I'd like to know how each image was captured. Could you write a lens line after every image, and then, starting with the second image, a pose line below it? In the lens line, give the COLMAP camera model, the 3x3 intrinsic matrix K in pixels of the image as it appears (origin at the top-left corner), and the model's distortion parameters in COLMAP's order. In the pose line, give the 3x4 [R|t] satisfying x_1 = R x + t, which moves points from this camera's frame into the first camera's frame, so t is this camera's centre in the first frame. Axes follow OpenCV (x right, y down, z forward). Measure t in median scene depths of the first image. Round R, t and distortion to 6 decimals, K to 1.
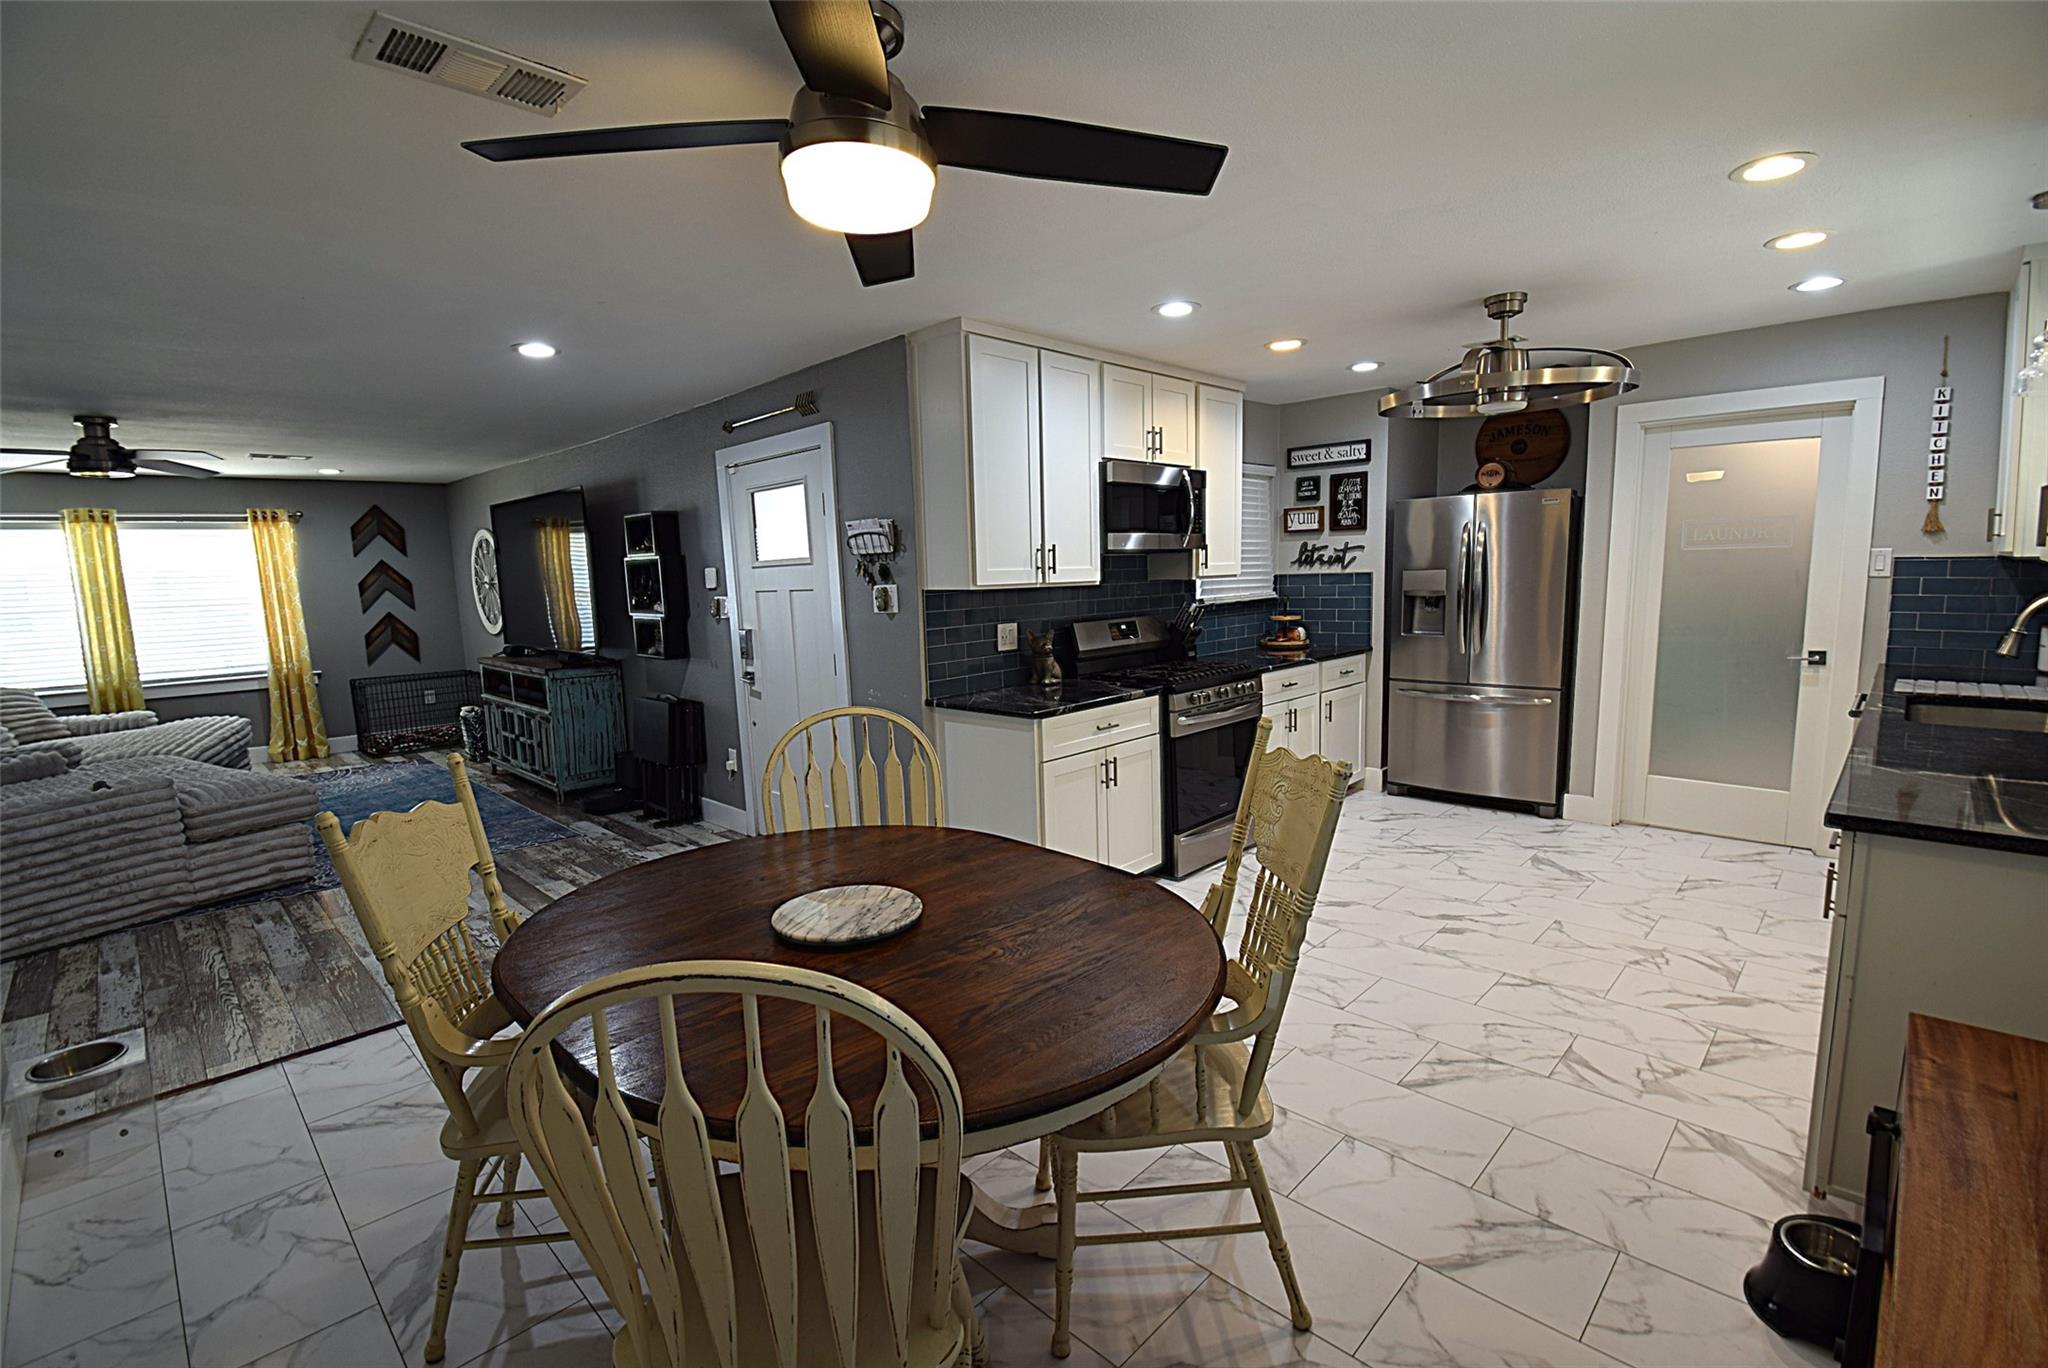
lens RADIAL K [[909.5, 0, 1029.8], [0, 909.5, 690.7], [0, 0, 1]] dist [0.016848, -0.025280]
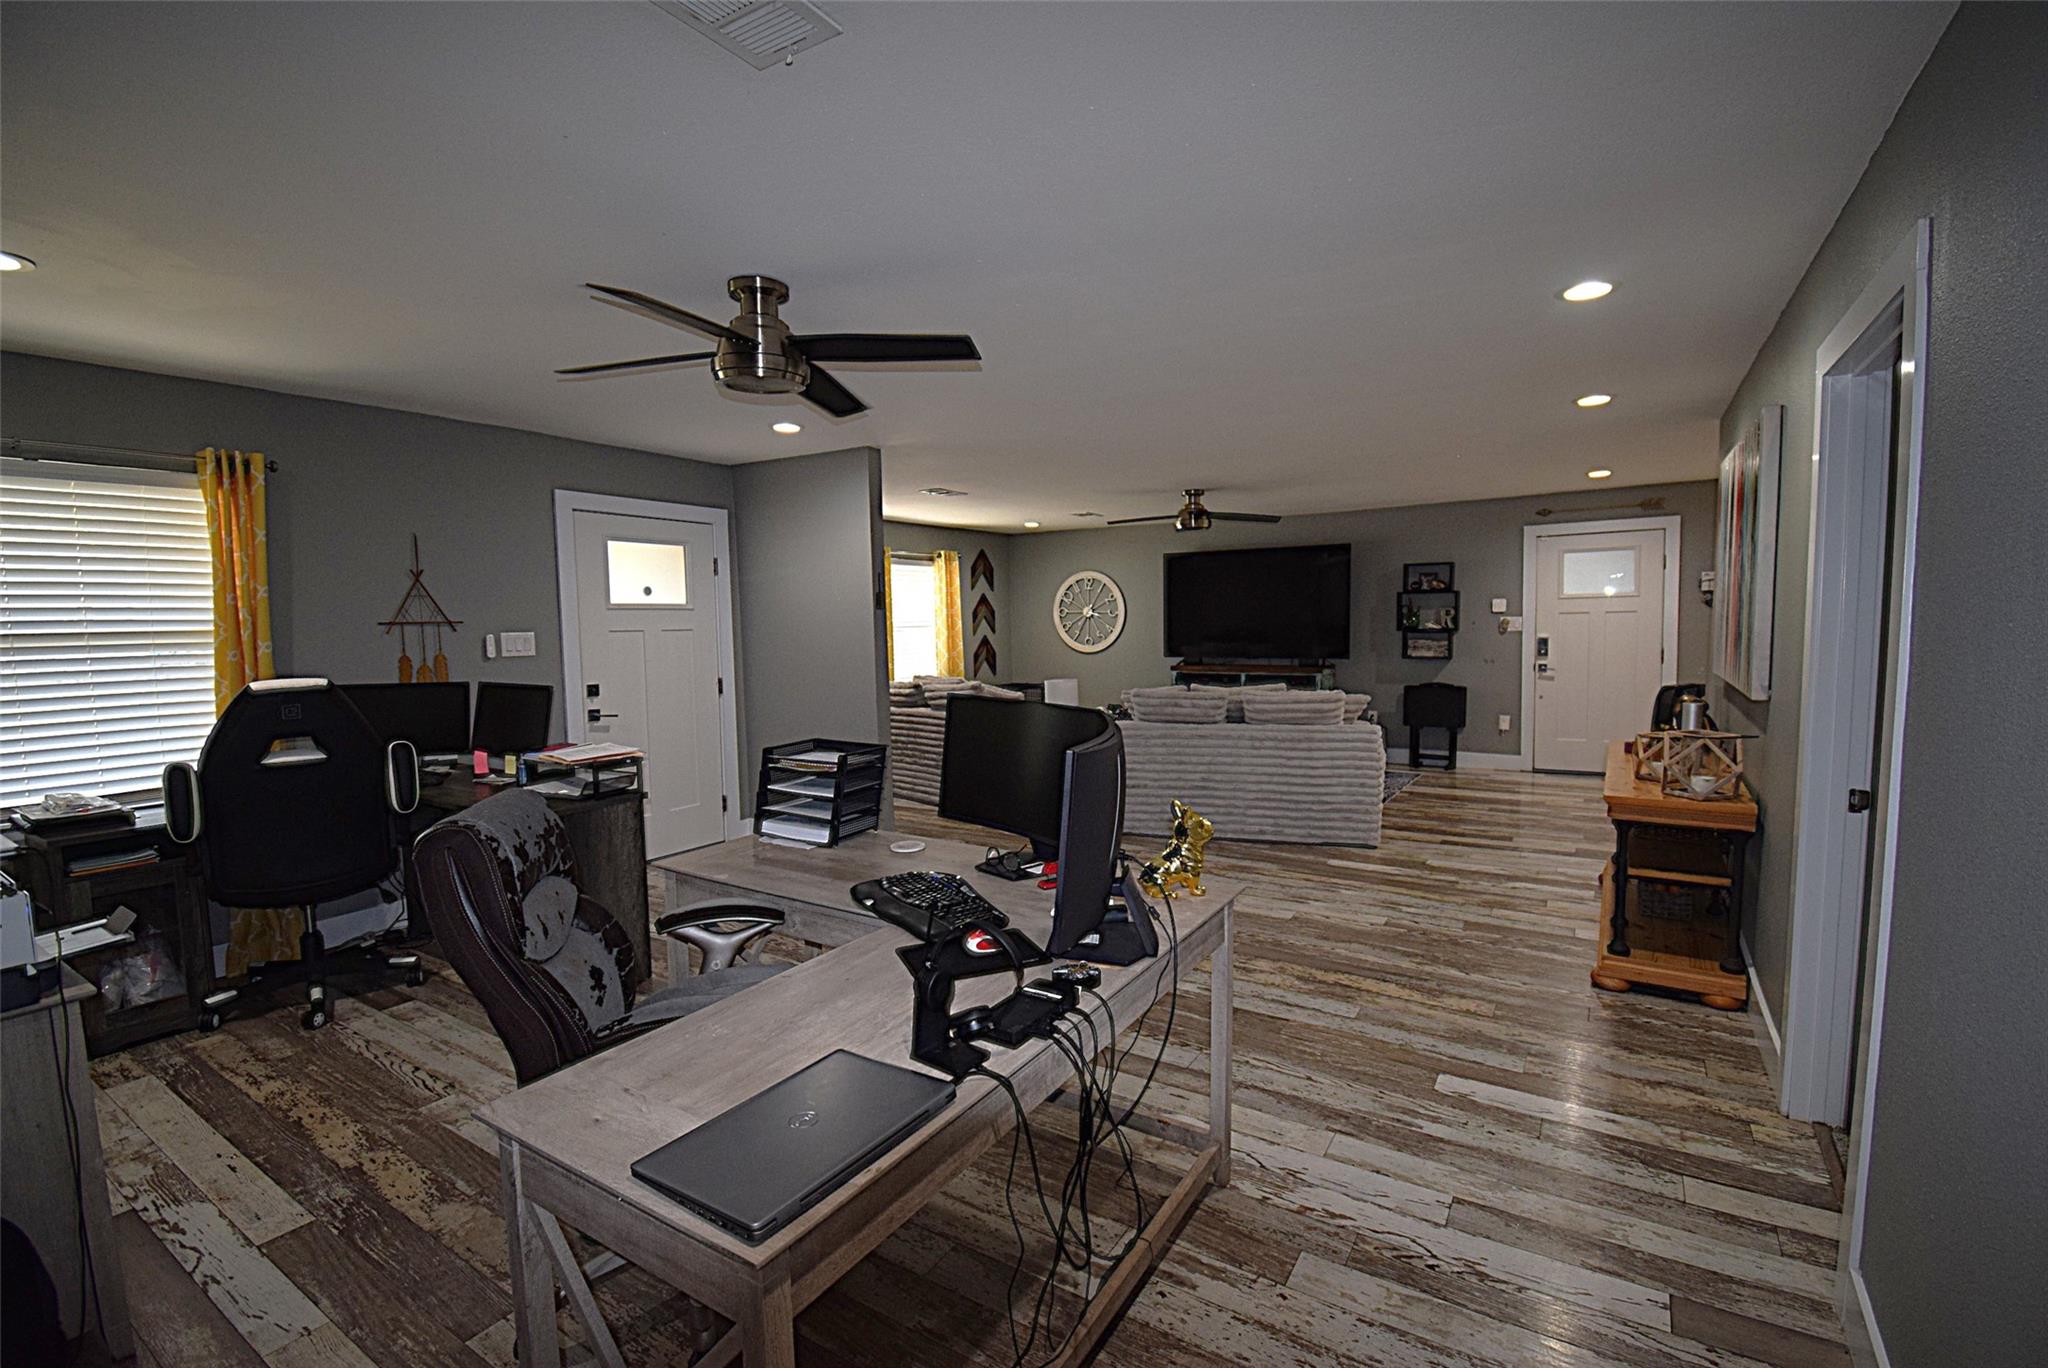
lens RADIAL K [[909.5, 0, 1029.8], [0, 909.5, 690.7], [0, 0, 1]] dist [0.016848, -0.025280]
pose [[0.978119, -0.006498, 0.207944, -1.674796], [0.017894, 0.998436, -0.052968, 0.103791], [-0.207275, 0.055529, 0.976706, -0.404023]]
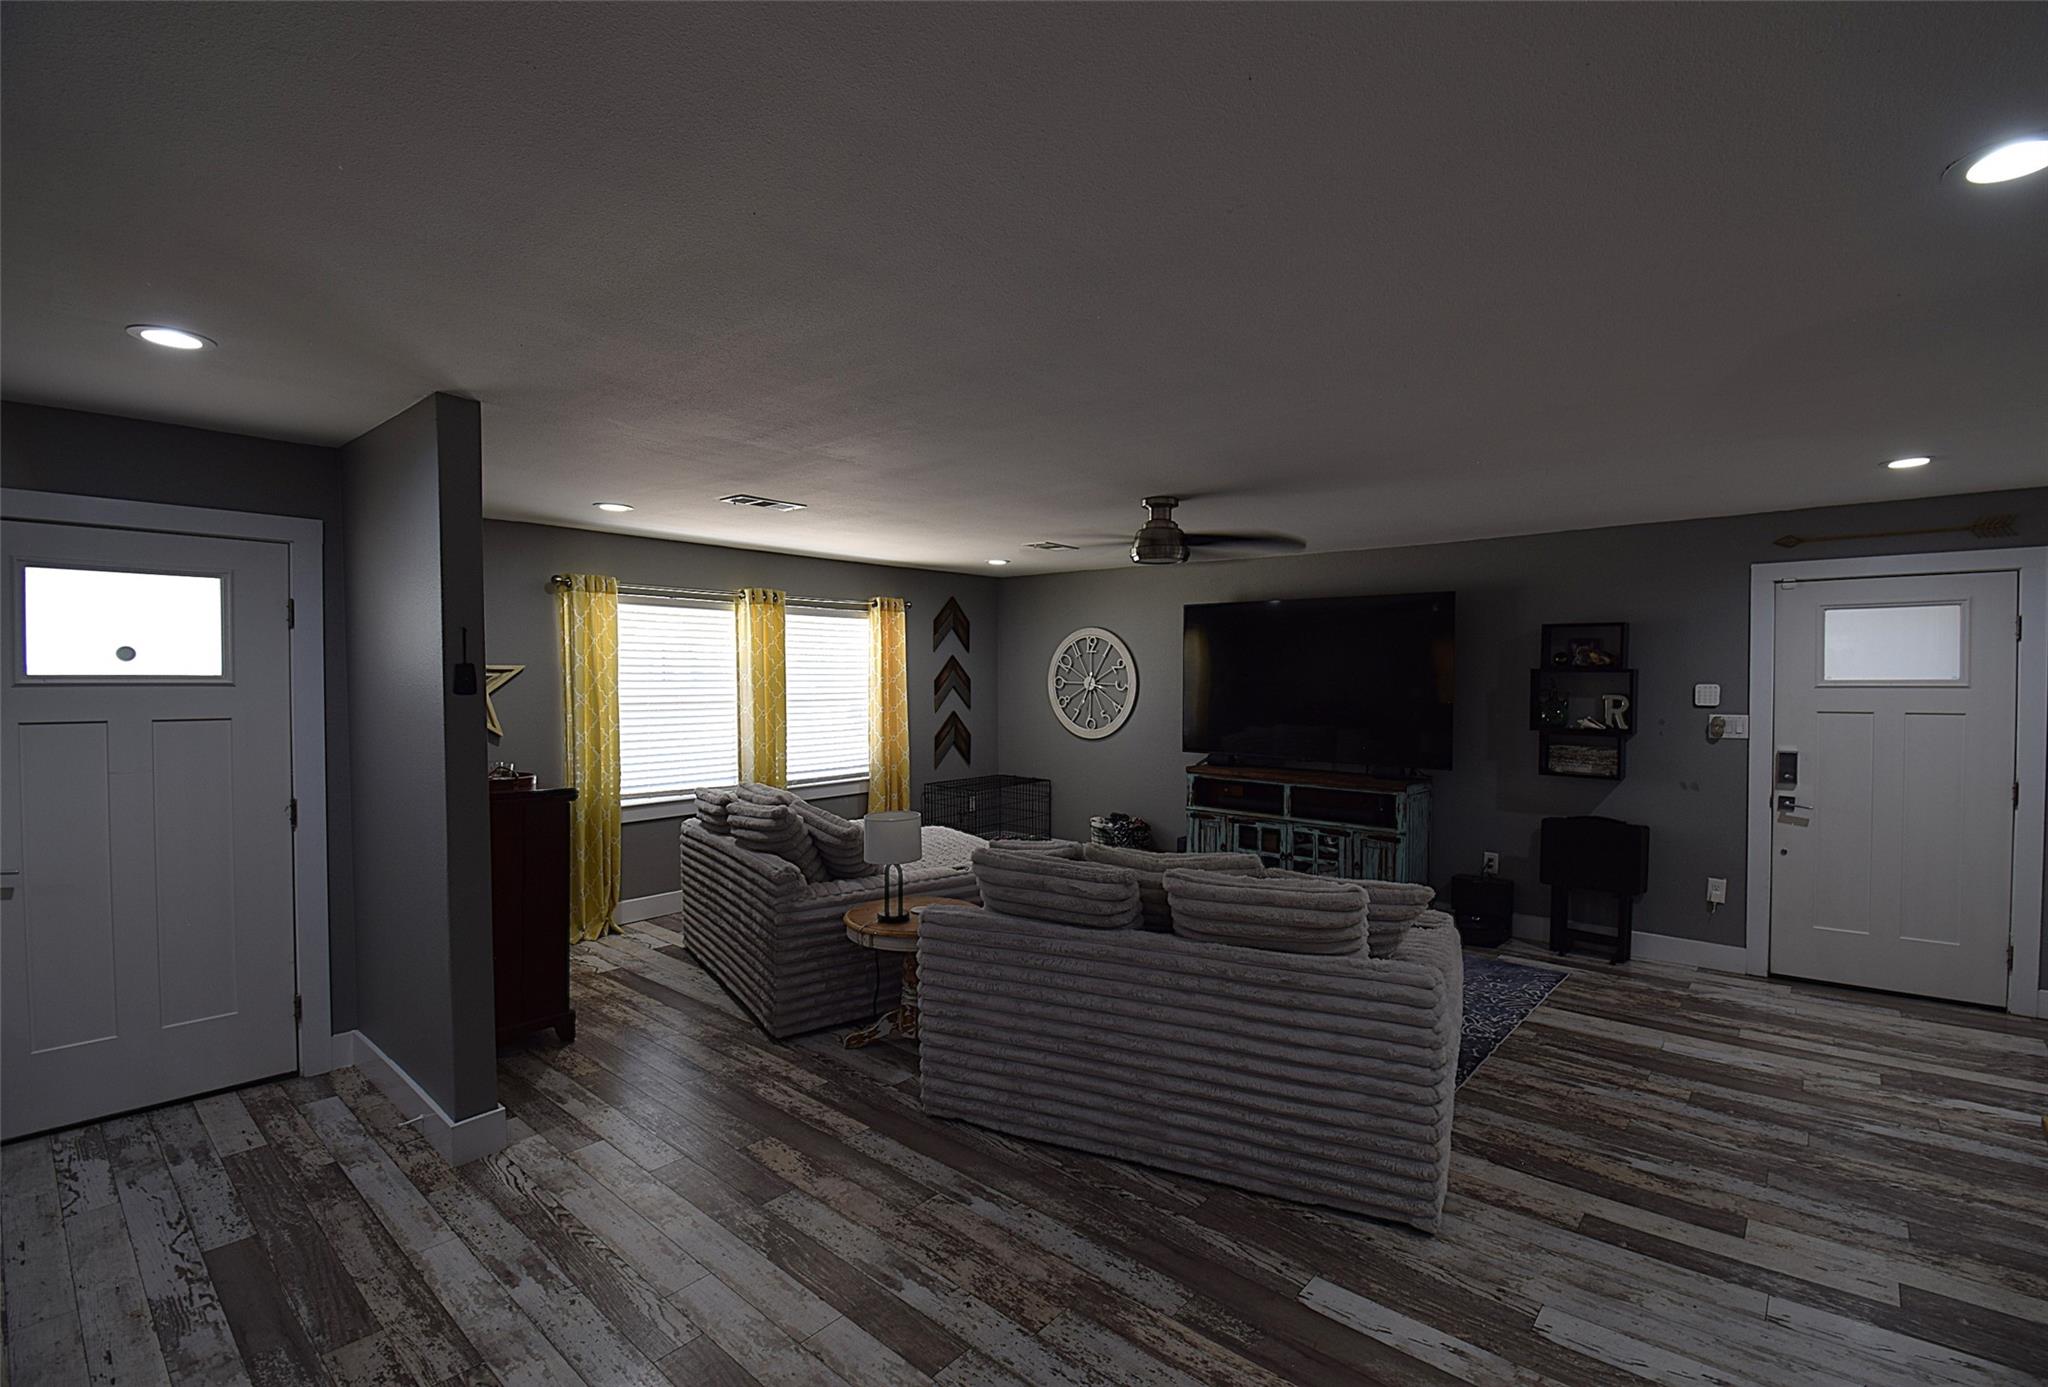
lens RADIAL K [[925.4, 0, 1047.0], [0, 925.4, 699.7], [0, 0, 1]] dist [0.012943, -0.022733]
pose [[0.996948, 0.028474, 0.072696, -1.259158], [-0.020946, 0.994534, -0.102287, -0.007625], [-0.075211, 0.100452, 0.992095, 0.115889]]
